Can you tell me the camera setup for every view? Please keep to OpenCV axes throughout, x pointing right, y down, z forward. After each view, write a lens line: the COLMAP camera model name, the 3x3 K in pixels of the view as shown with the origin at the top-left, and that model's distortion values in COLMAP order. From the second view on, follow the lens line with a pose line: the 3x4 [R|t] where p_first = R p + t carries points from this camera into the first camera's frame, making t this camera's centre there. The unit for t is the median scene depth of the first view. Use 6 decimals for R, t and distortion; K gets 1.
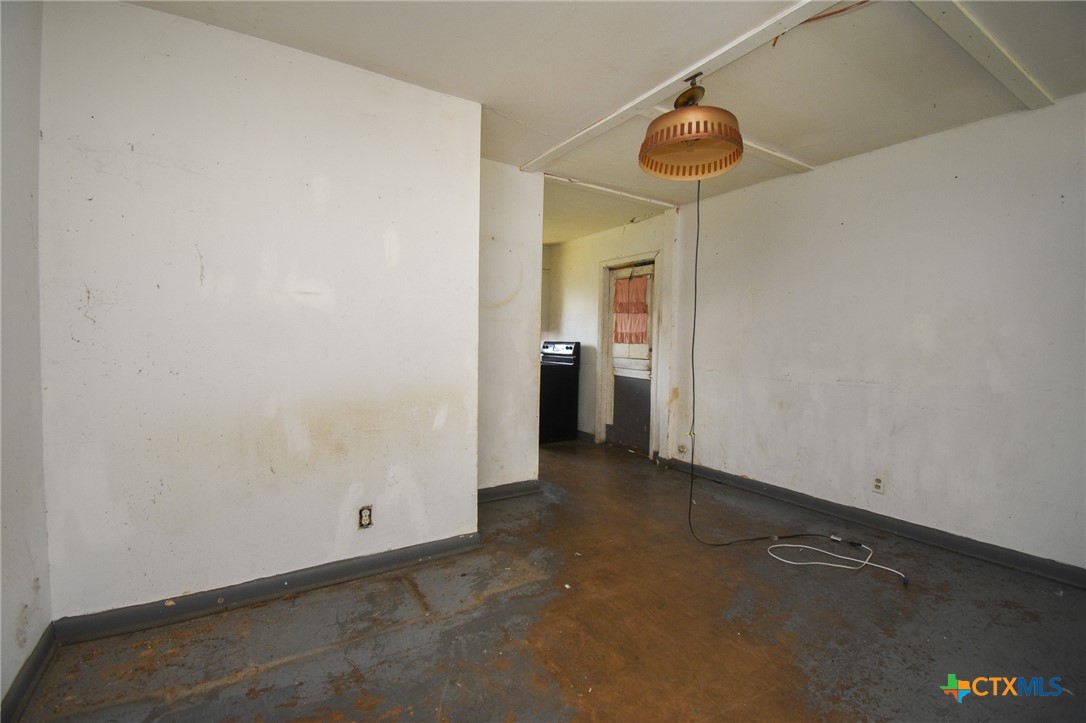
lens RADIAL K [[476.6, 0, 543.0], [0, 476.6, 361.5], [0, 0, 1]] dist [0.012253, -0.024050]
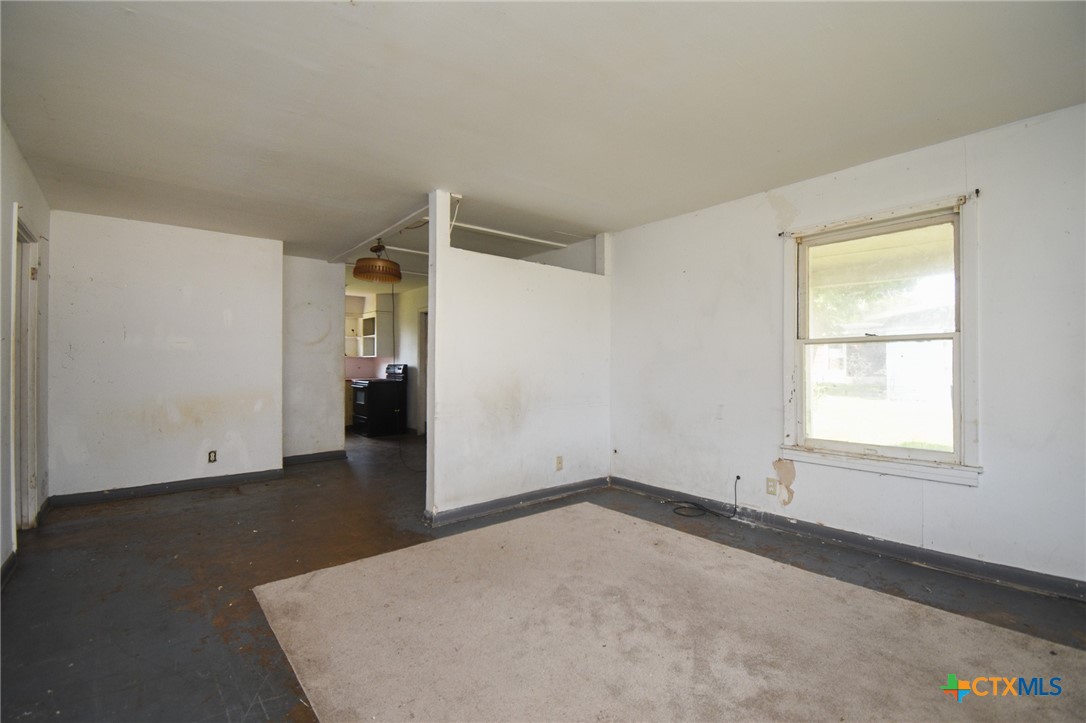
lens RADIAL K [[476.6, 0, 543.0], [0, 476.6, 361.5], [0, 0, 1]] dist [0.012253, -0.024050]
pose [[0.991204, -0.015815, 0.131398, 0.714430], [0.021740, 0.998804, -0.043783, 0.053292], [-0.130548, 0.046255, 0.990362, -1.117065]]
